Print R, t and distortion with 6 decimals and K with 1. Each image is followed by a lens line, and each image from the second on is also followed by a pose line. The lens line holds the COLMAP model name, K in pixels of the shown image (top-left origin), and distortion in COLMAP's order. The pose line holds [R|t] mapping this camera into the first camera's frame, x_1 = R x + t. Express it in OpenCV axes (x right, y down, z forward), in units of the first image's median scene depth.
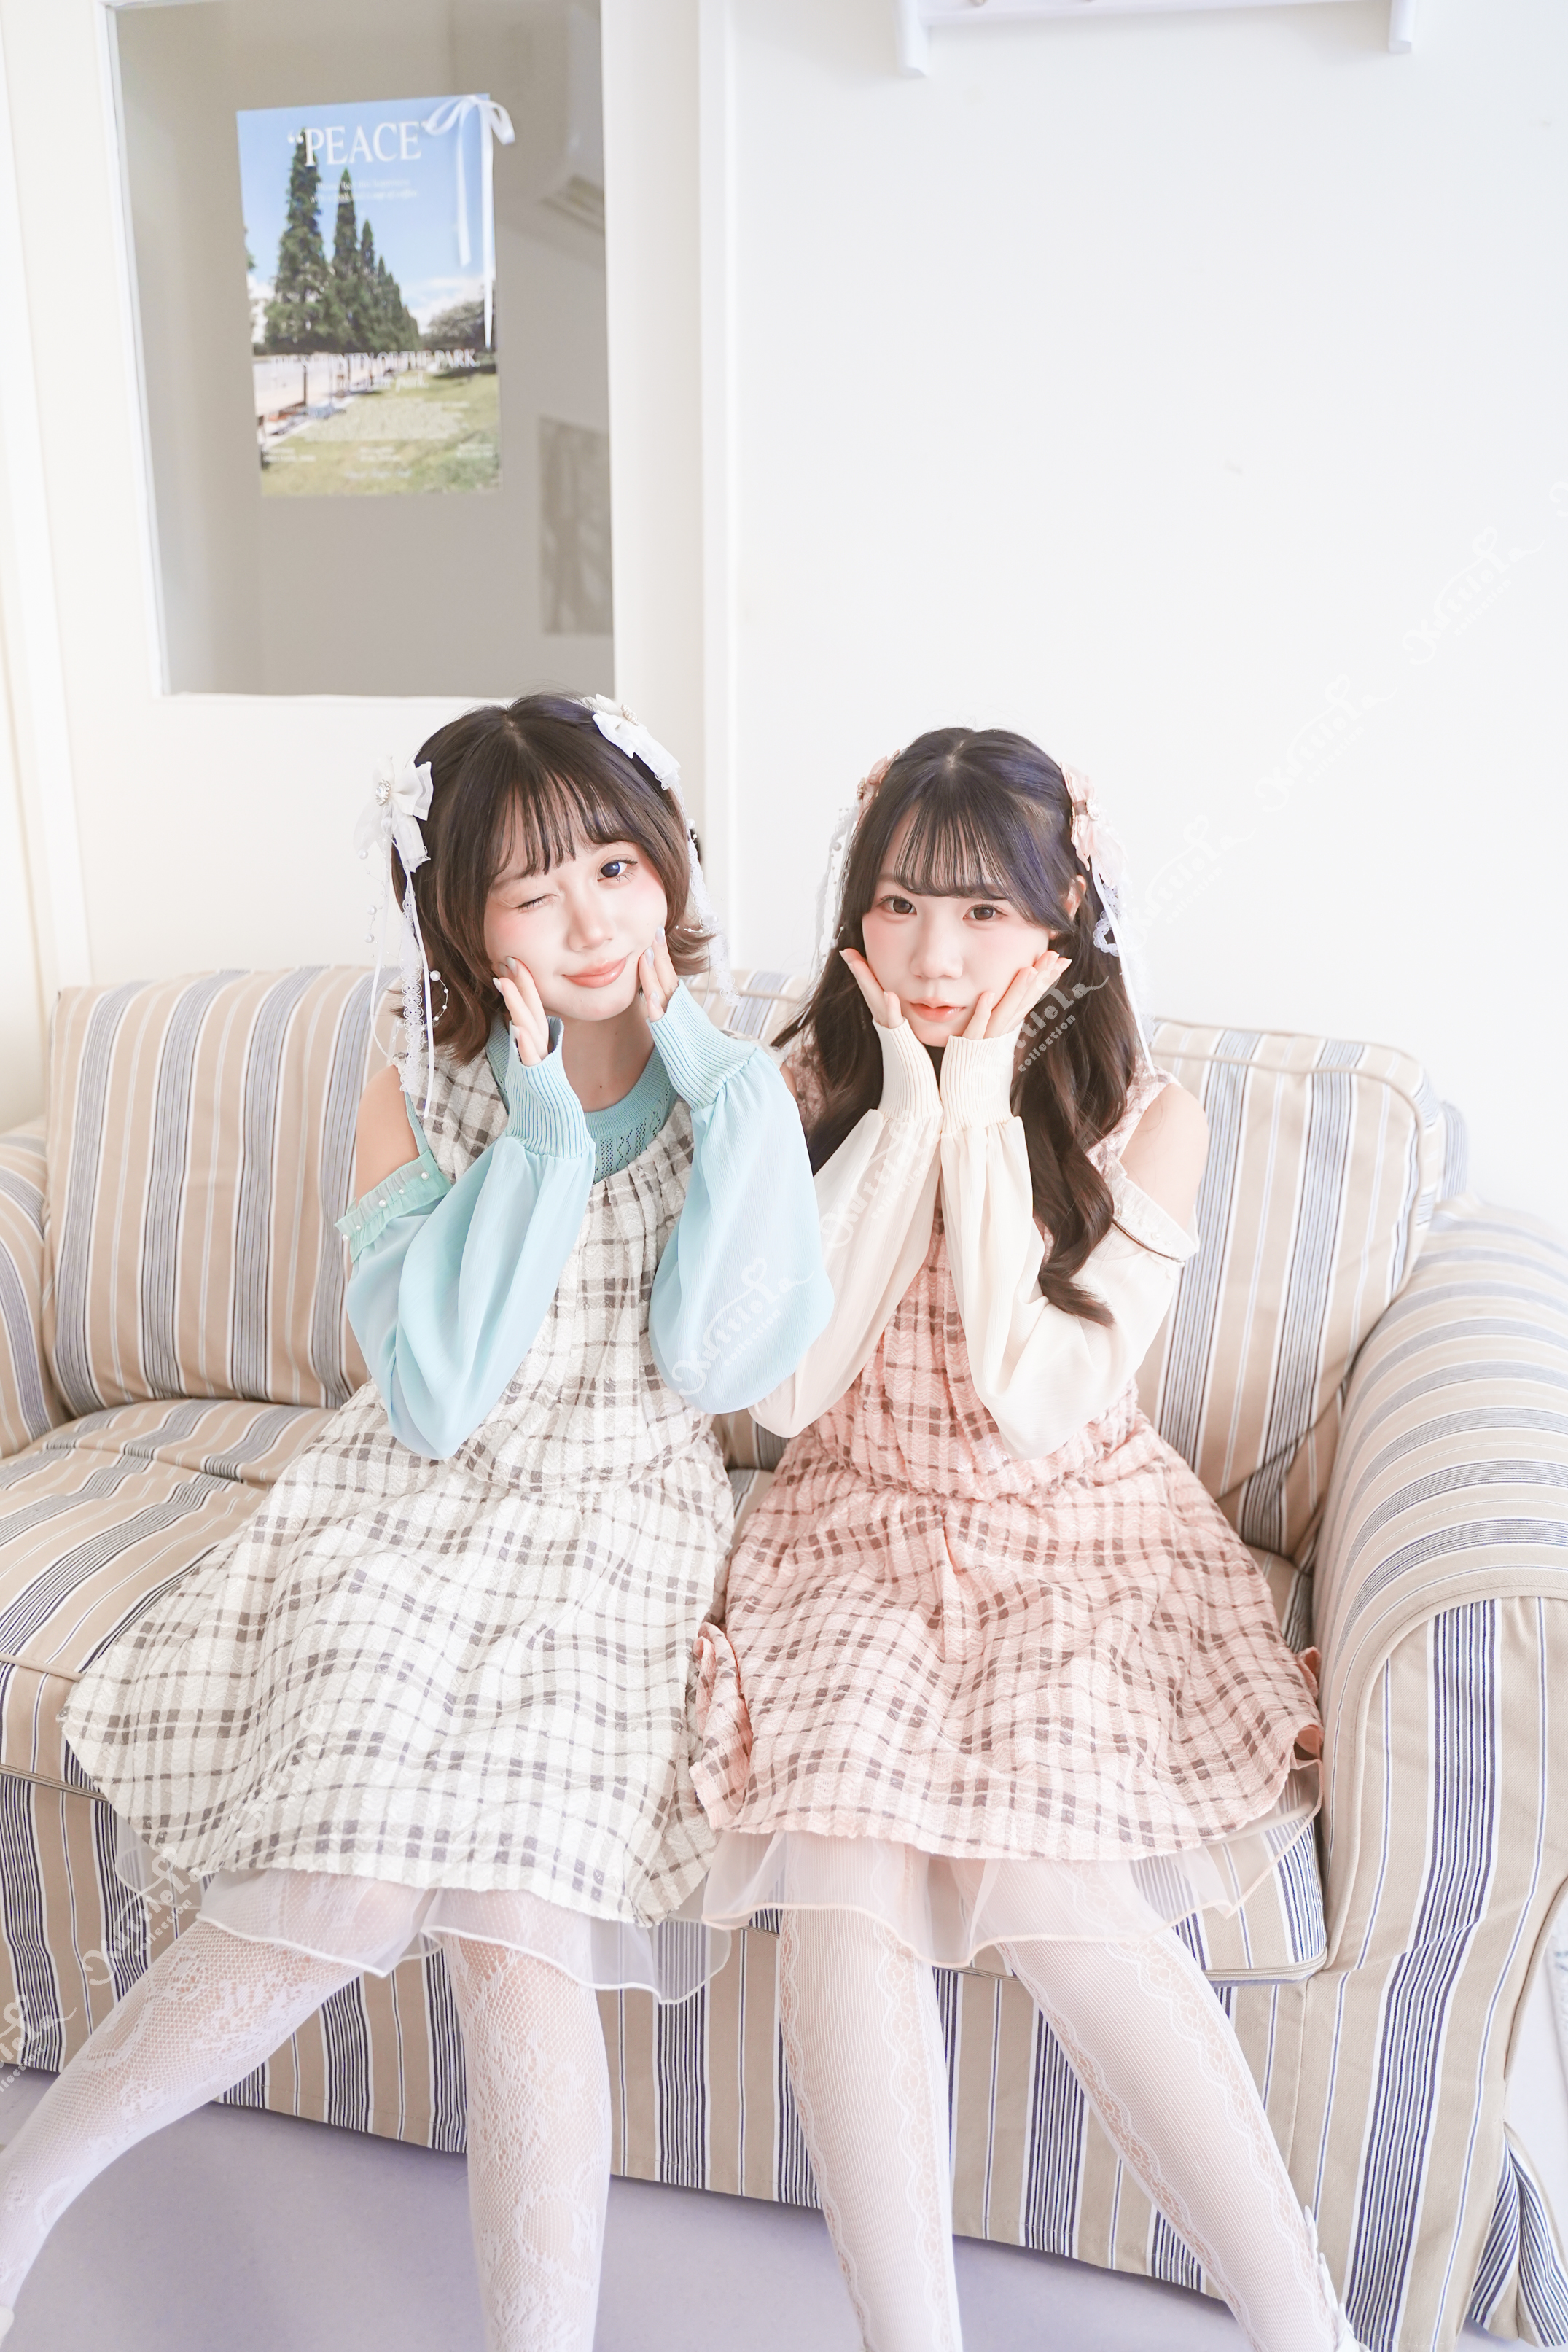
lens RADIAL K [[2028.4, 0, 784.0], [0, 2028.4, 1176.0], [0, 0, 1]] dist [0.001960, 0.009303]
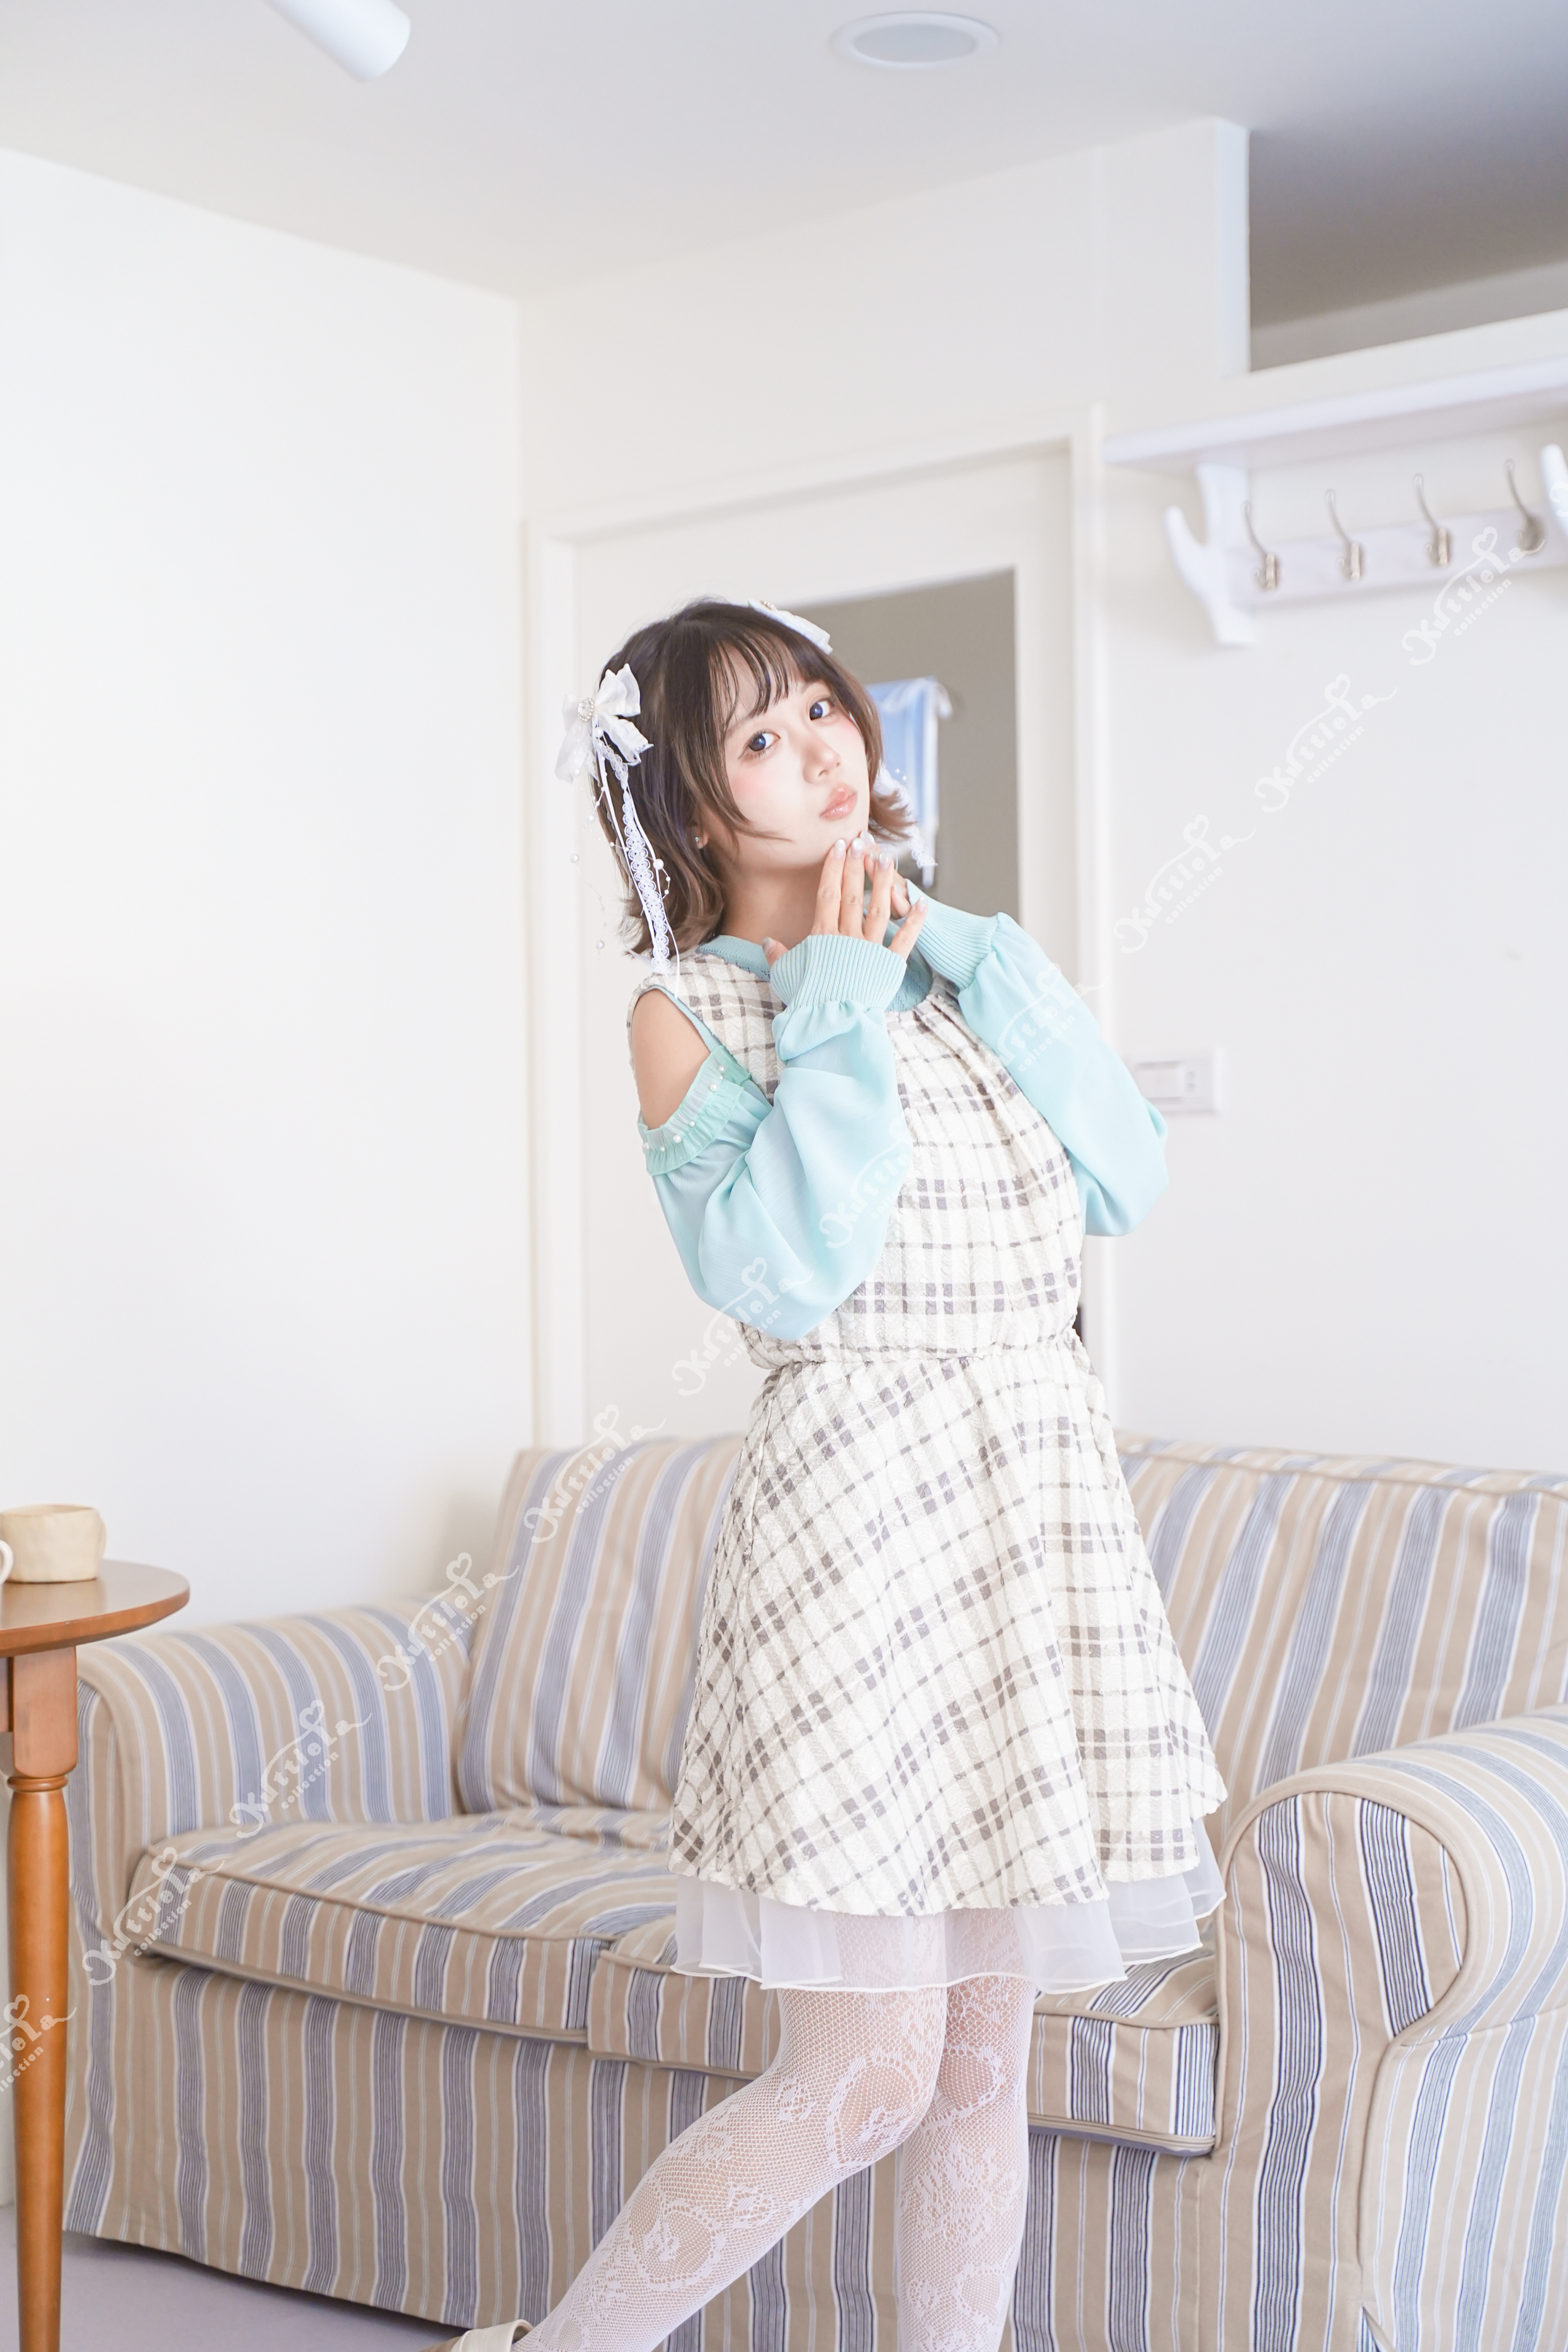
lens RADIAL K [[3357.5, 0, 784.0], [0, 3357.5, 1176.0], [0, 0, 1]] dist [-0.007028, -0.045485]
pose [[0.918358, -0.018486, -0.395318, 0.605837], [-0.096766, 0.958099, -0.269599, 0.295771], [0.383737, 0.285841, 0.878089, -0.714677]]
